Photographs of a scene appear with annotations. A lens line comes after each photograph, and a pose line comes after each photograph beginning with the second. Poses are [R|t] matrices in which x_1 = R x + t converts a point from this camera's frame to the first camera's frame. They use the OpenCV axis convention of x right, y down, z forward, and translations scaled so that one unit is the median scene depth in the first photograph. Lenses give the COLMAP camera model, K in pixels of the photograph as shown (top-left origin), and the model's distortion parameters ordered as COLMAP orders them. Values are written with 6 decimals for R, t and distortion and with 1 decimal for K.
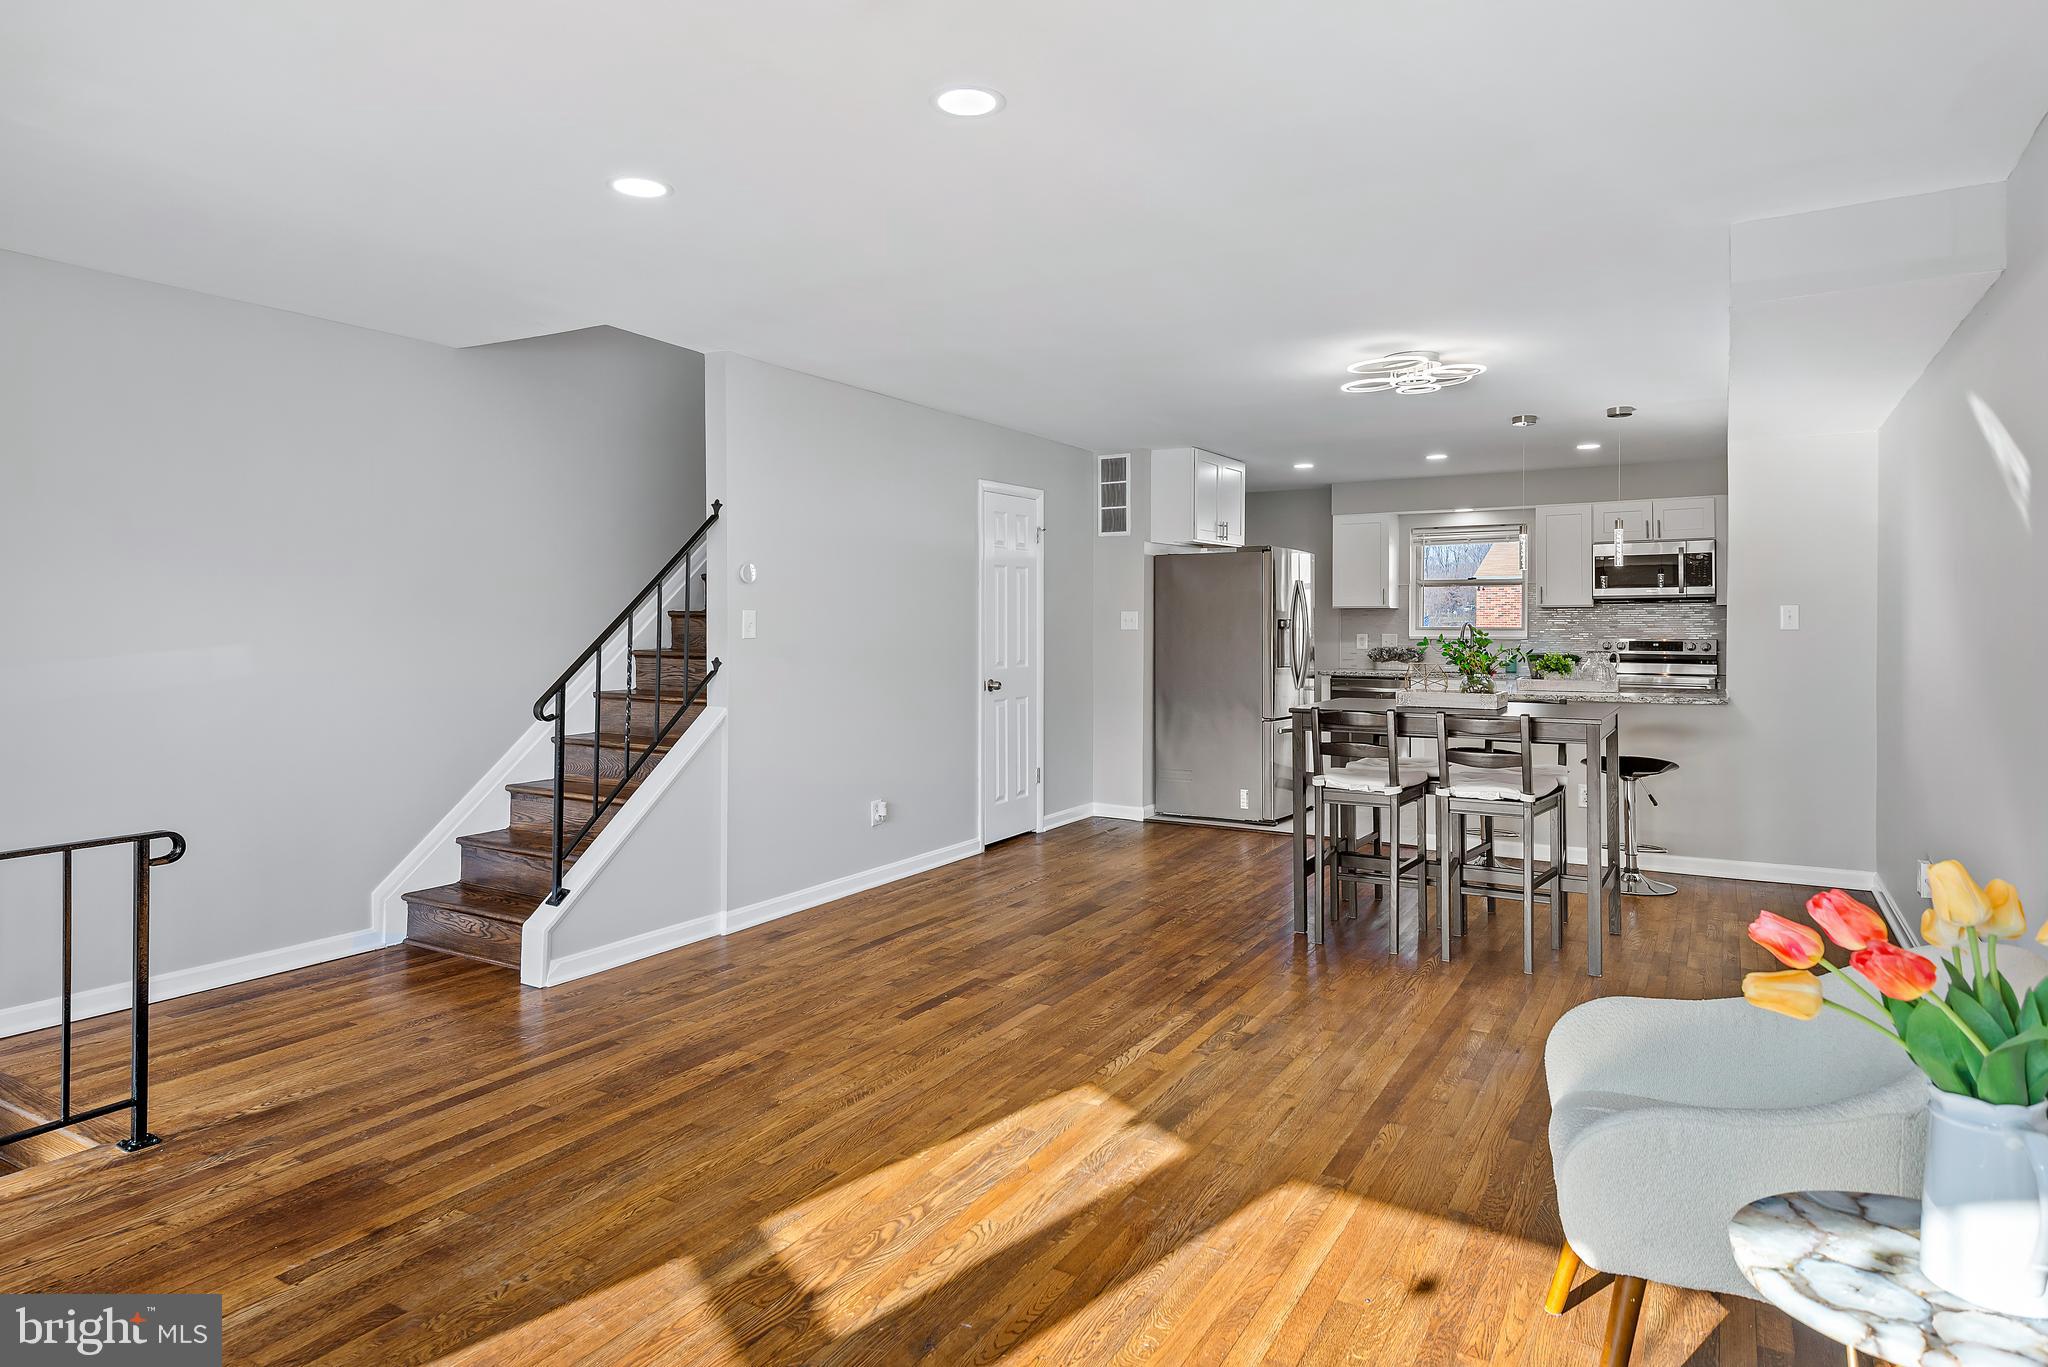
lens RADIAL K [[1177.3, 0, 1017.9], [0, 1177.3, 621.7], [0, 0, 1]] dist [0.060121, -0.032503]
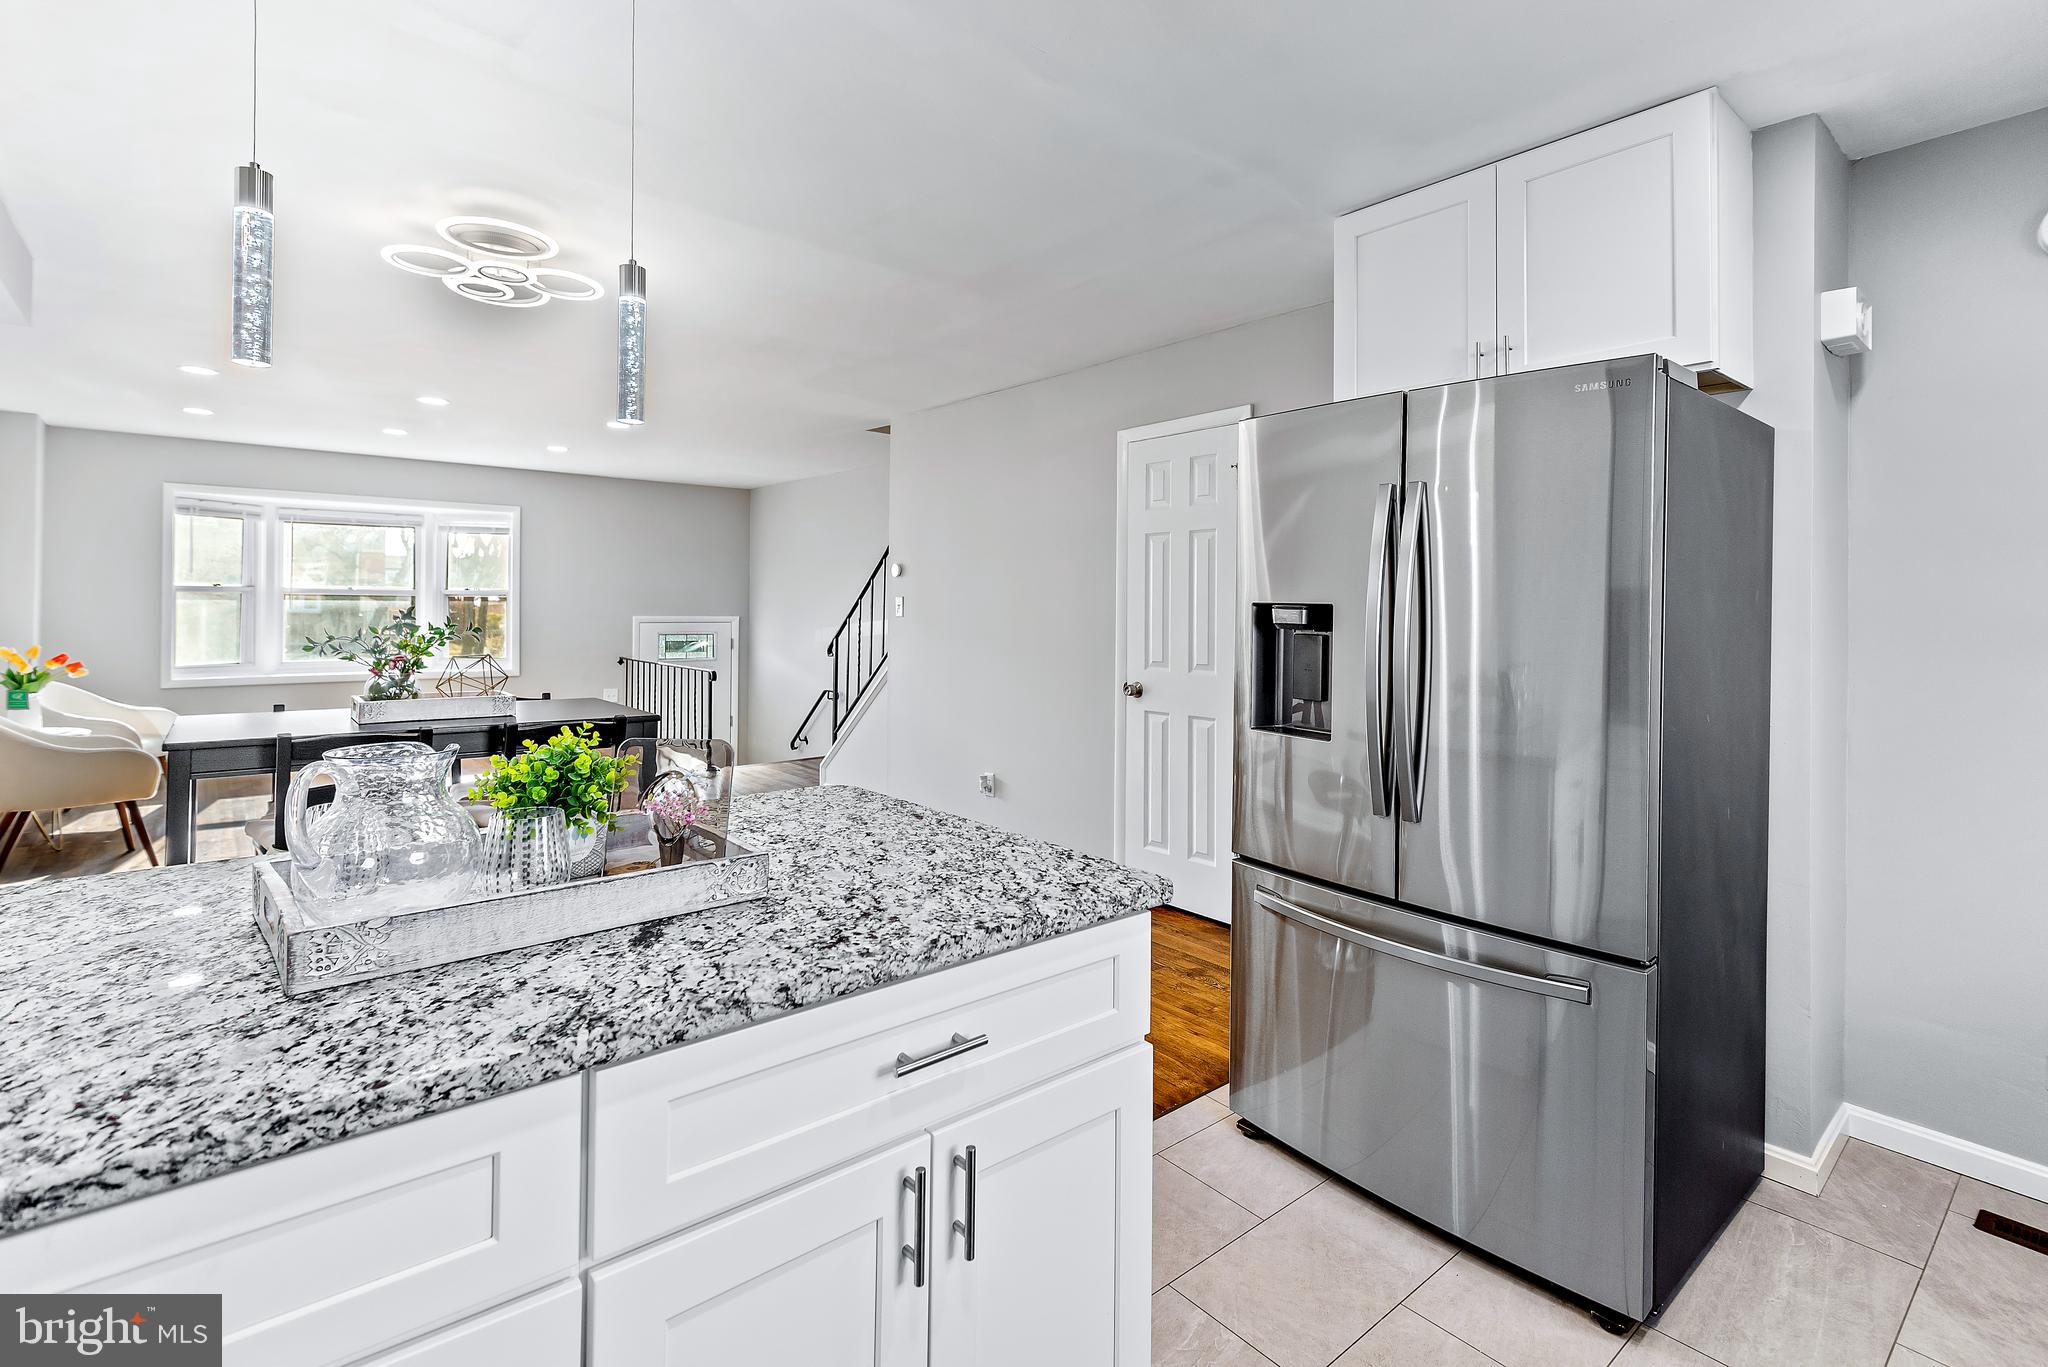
lens RADIAL K [[953.5, 0, 1031.1], [0, 953.5, 619.2], [0, 0, 1]] dist [0.035418, -0.018120]
pose [[-0.324614, 0.009341, -0.945800, 1.073537], [-0.010360, 0.999856, 0.013431, -0.001040], [0.945790, 0.014159, -0.324471, 2.044555]]
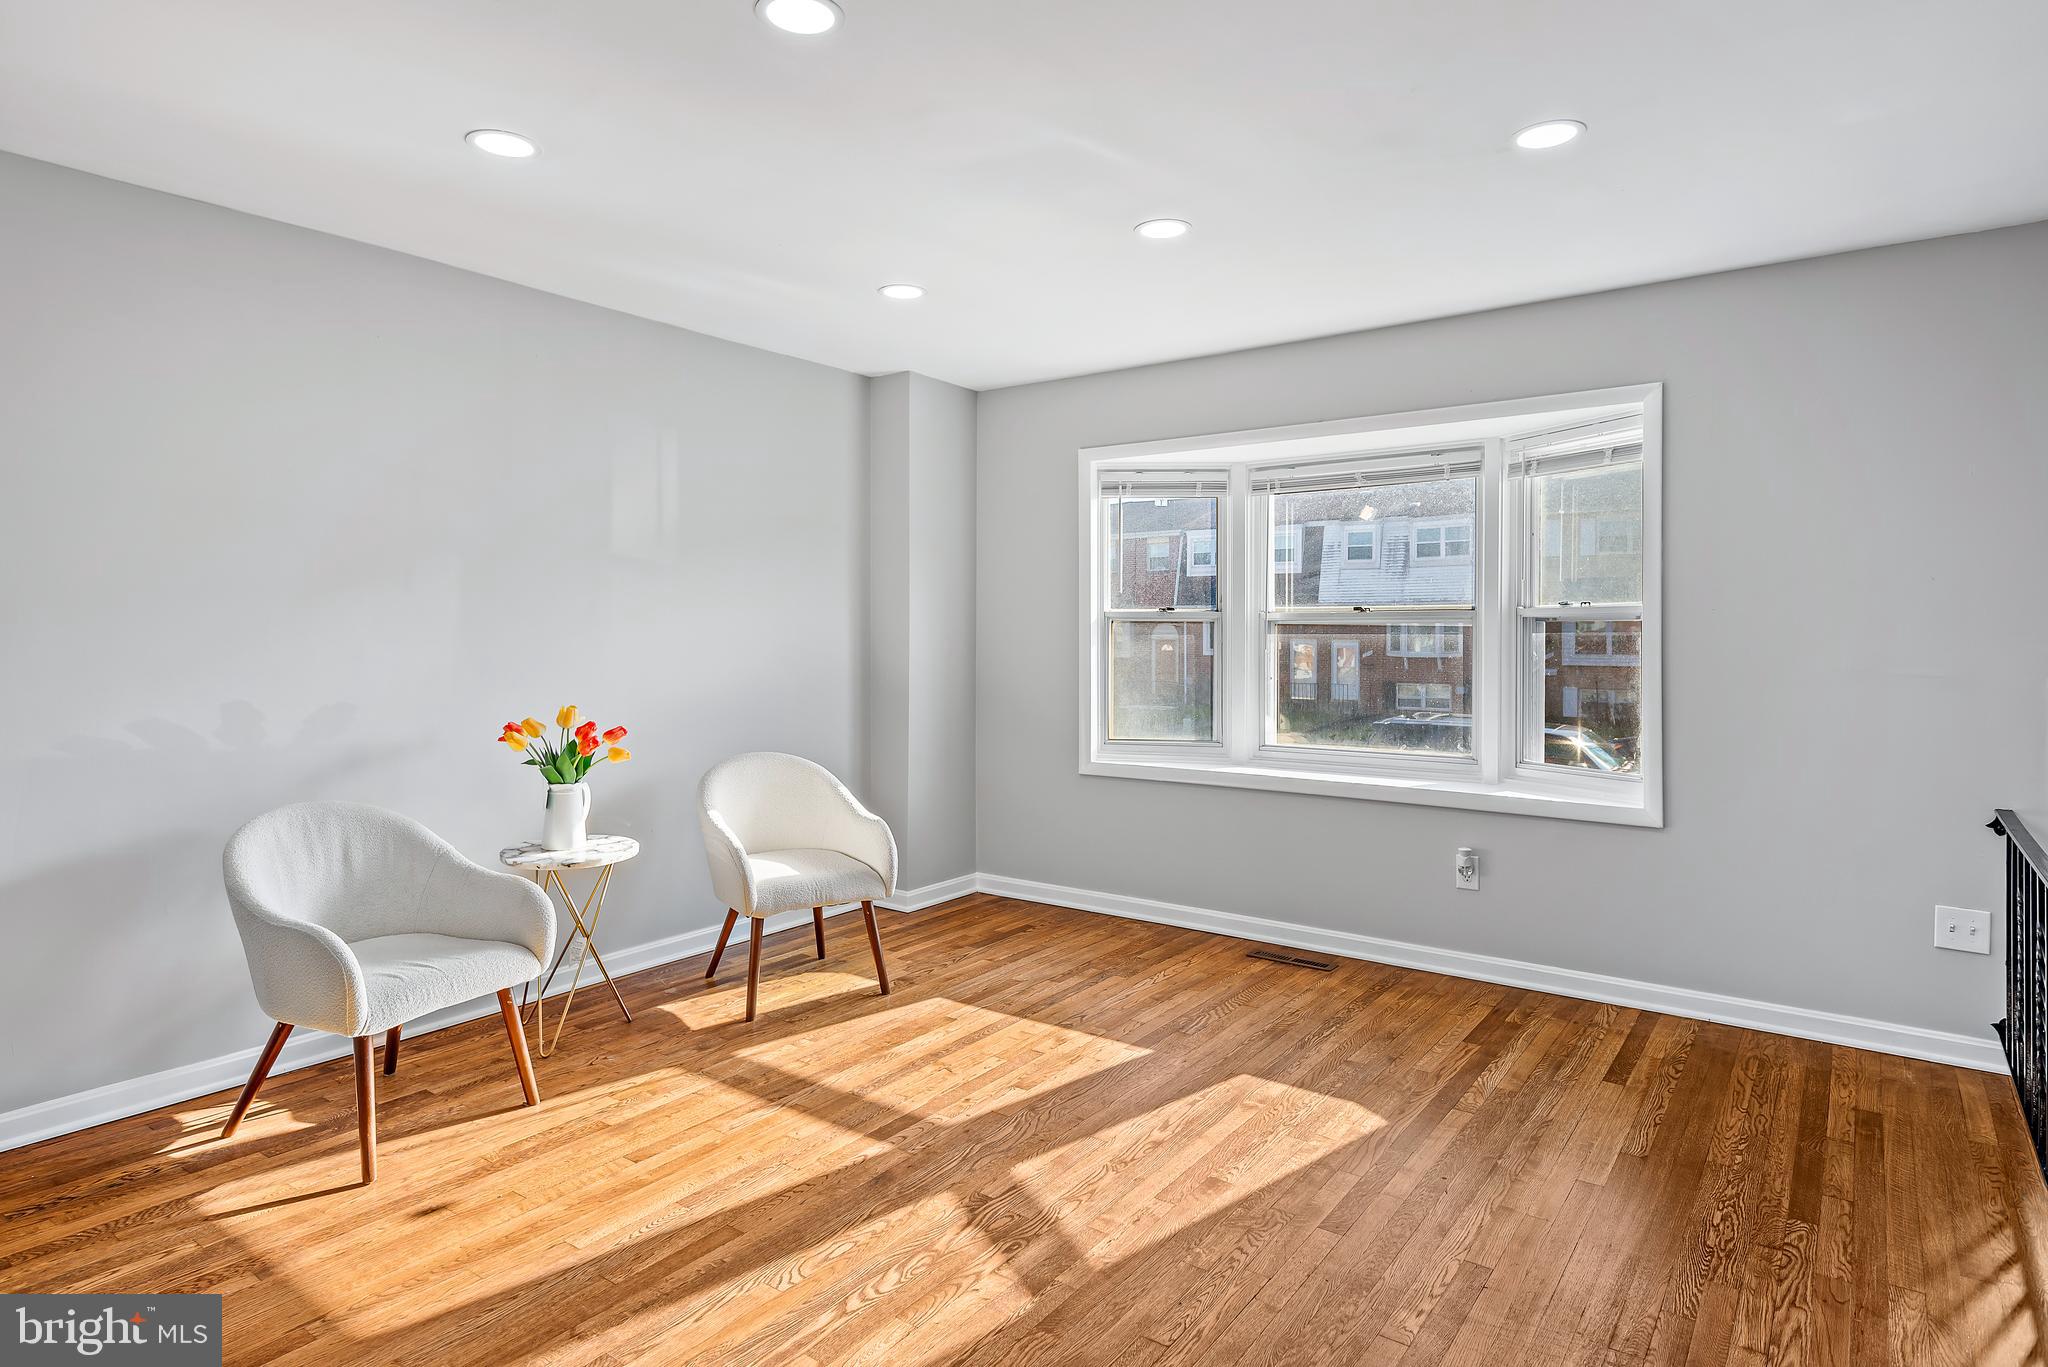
lens RADIAL K [[1138.4, 0, 1009.2], [0, 1138.4, 632.4], [0, 0, 1]] dist [0.026657, -0.001019]
pose [[-0.994781, -0.002189, 0.102014, -0.193099], [-0.002809, 0.999978, -0.005933, 0.009563], [-0.101999, -0.006188, -0.994765, 1.254674]]
